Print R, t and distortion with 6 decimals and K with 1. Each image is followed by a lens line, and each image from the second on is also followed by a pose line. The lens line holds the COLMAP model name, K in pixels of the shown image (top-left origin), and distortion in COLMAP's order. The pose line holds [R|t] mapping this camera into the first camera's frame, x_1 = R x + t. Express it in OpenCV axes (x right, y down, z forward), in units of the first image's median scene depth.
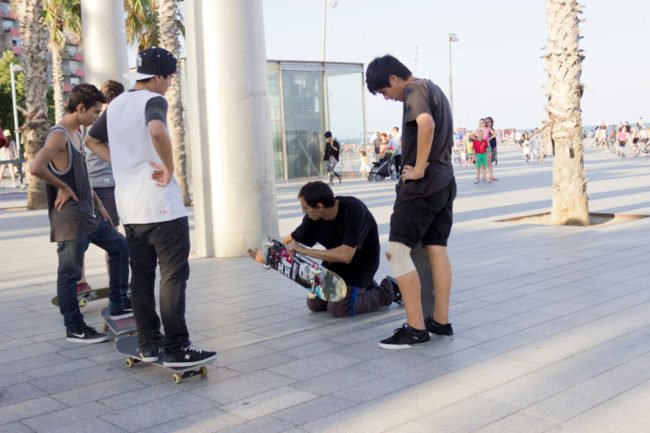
lens RADIAL K [[813.6, 0, 325.0], [0, 813.6, 216.5], [0, 0, 1]] dist [0.025297, 0.011029]
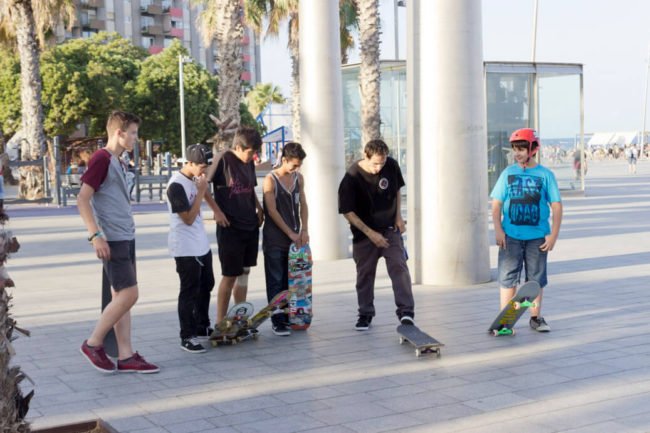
lens RADIAL K [[990.2, 0, 325.0], [0, 990.2, 216.5], [0, 0, 1]] dist [0.019923, -0.030772]
pose [[0.979136, 0.036589, -0.199885, -0.006093], [-0.039626, 0.999152, -0.011210, -0.007904], [0.199305, 0.018896, 0.979755, -0.116688]]
